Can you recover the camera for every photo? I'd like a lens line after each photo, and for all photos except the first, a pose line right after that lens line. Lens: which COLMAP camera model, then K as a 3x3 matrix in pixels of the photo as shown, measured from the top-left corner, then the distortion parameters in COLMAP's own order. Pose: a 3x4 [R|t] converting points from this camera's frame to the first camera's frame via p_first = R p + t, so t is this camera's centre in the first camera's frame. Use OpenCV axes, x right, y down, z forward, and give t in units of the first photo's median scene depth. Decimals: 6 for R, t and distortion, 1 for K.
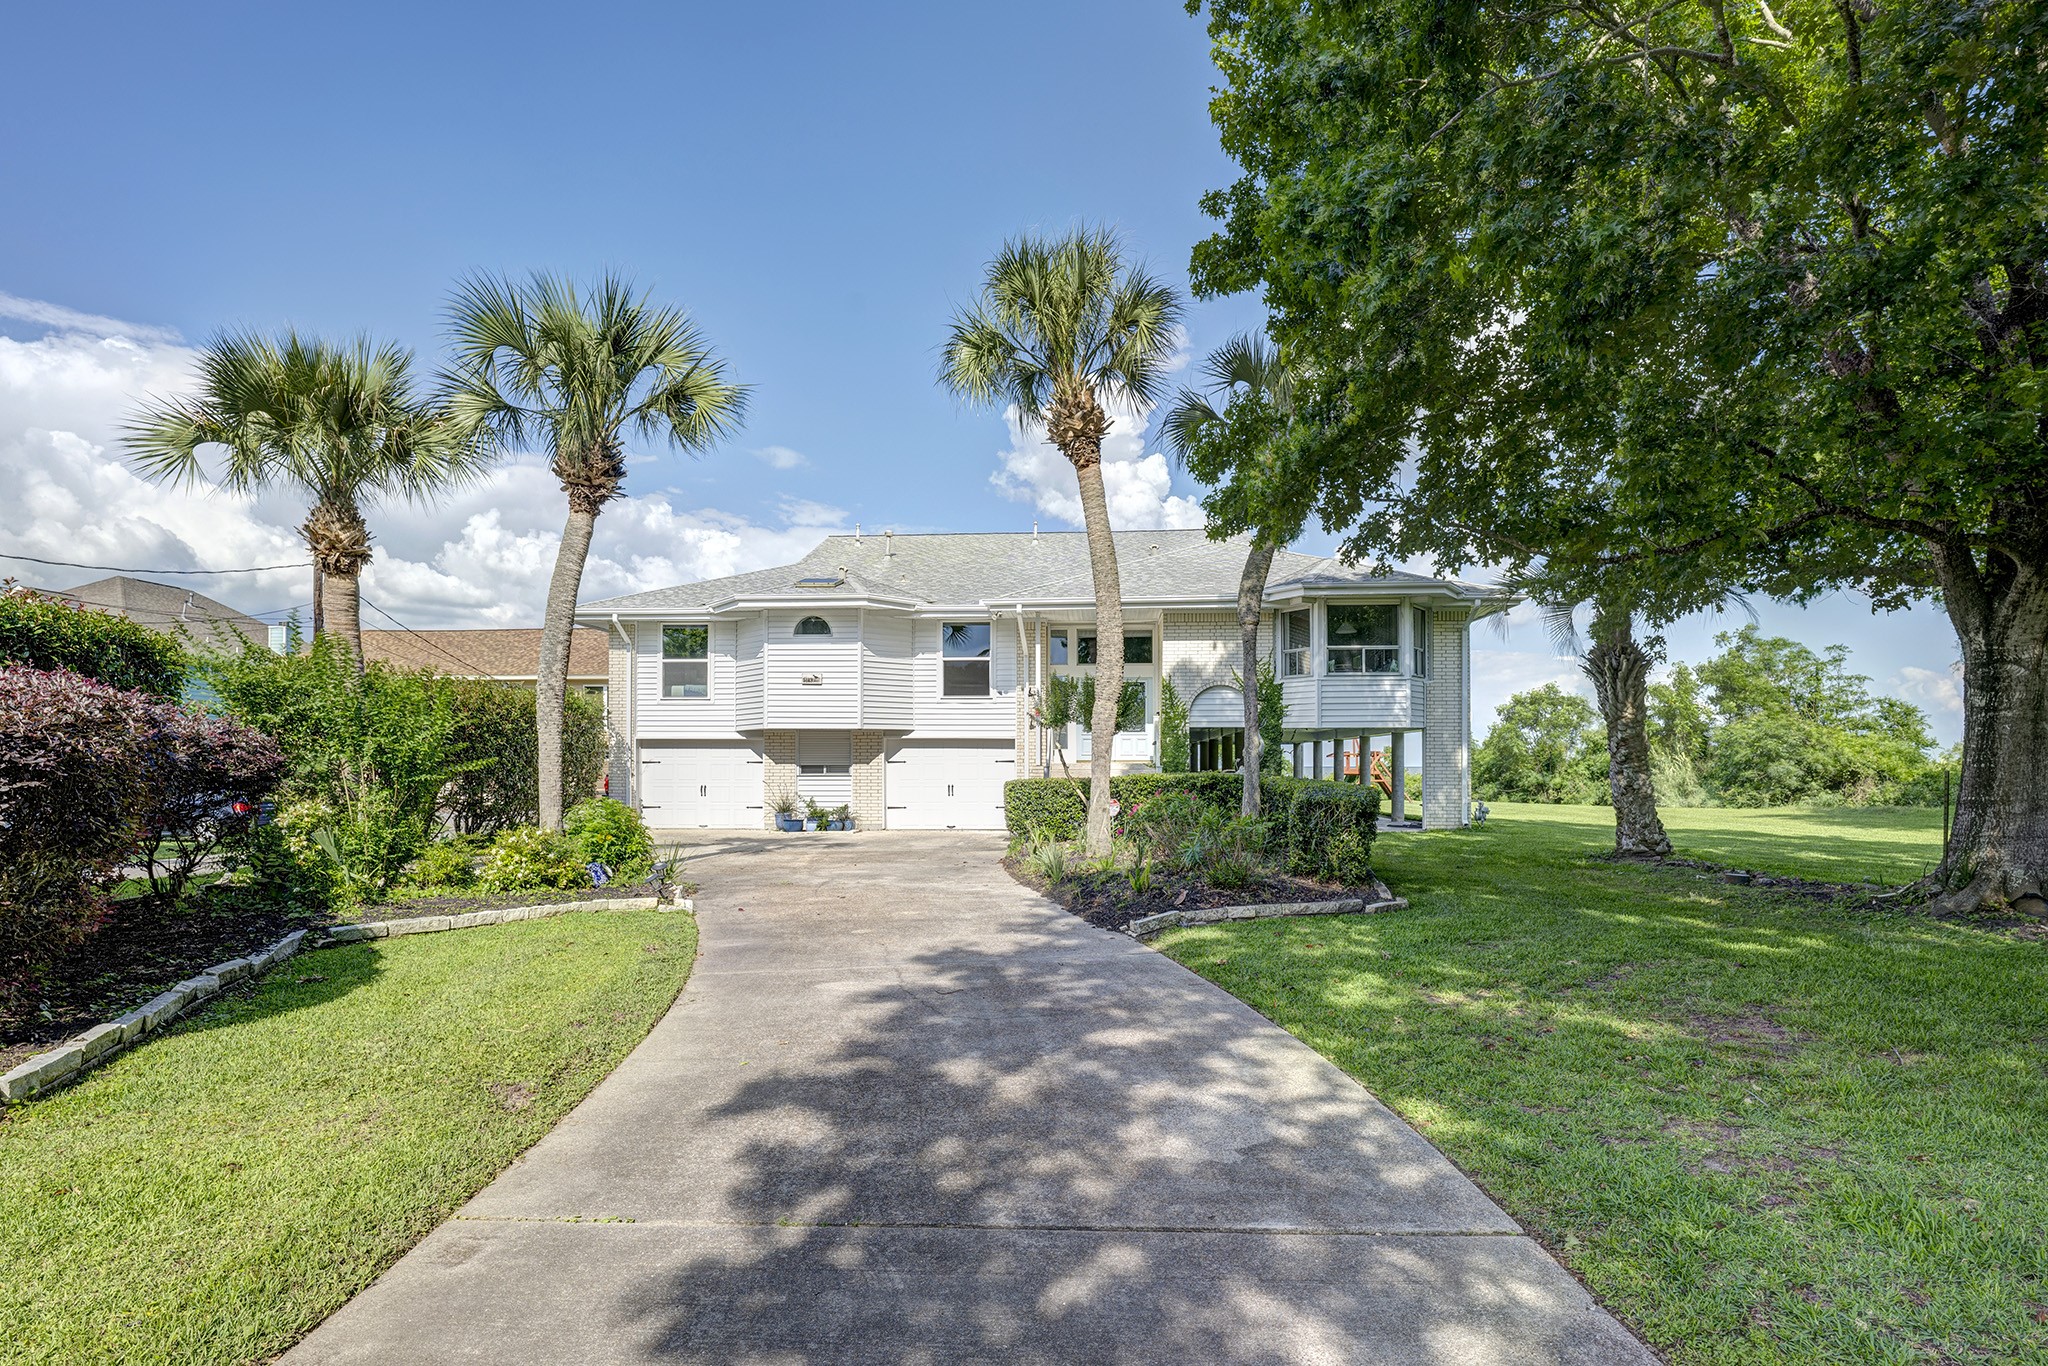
lens RADIAL K [[1002.2, 0, 1016.8], [0, 1002.2, 699.8], [0, 0, 1]] dist [0.002232, 0.000177]
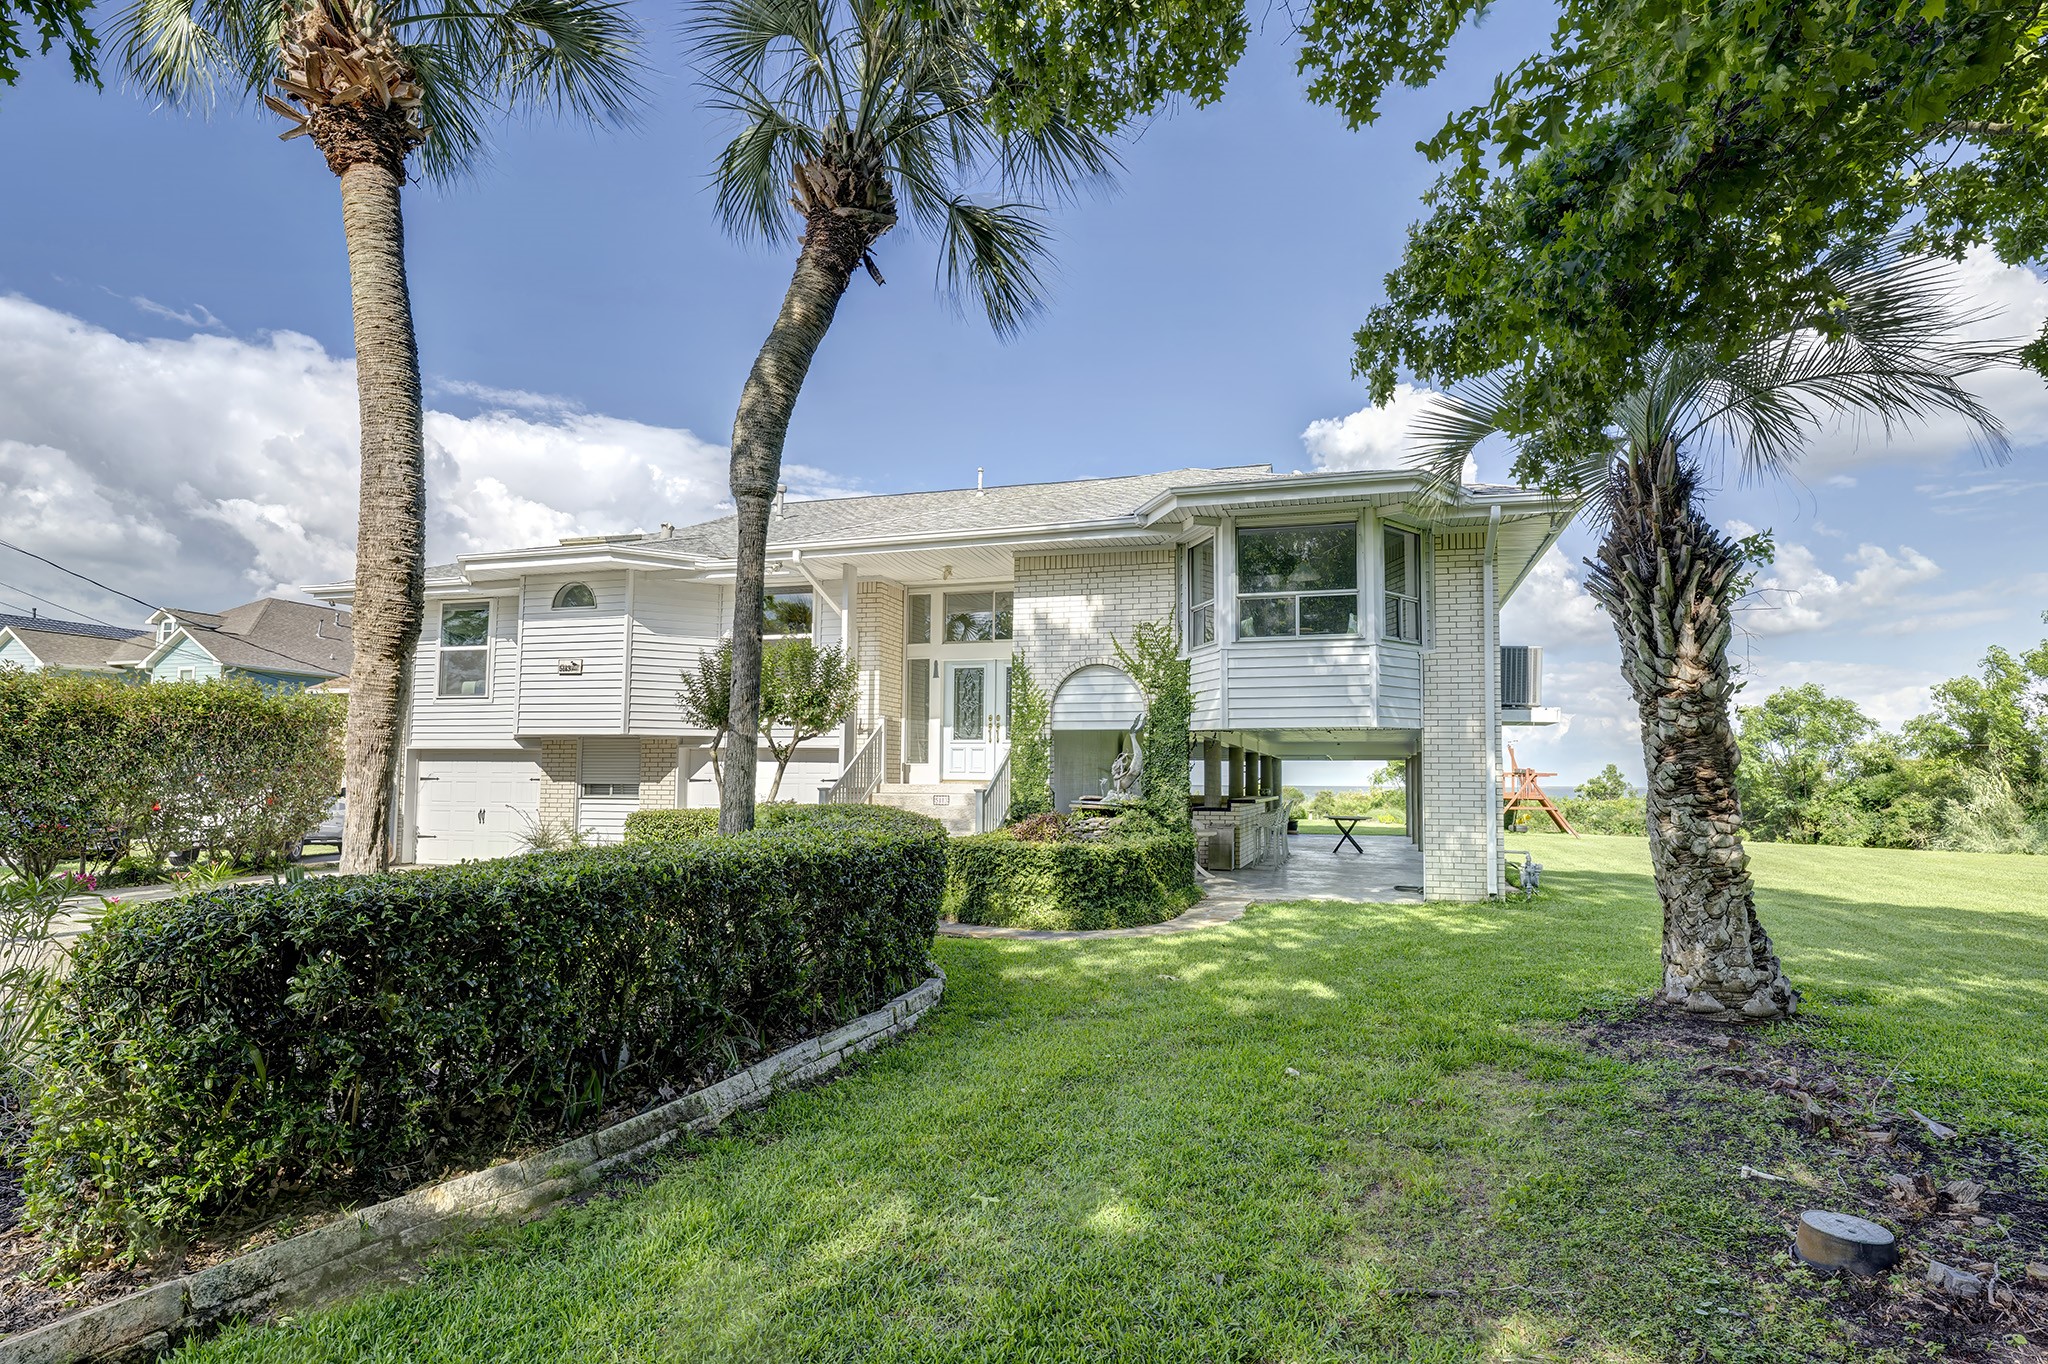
lens RADIAL K [[1002.2, 0, 1045.6], [0, 1002.2, 673.5], [0, 0, 1]] dist [0.002232, 0.000177]
pose [[0.981820, -0.013785, -0.189313, 0.292084], [0.005553, 0.999018, -0.043948, 0.019693], [0.189733, 0.042098, 0.980933, 0.359673]]
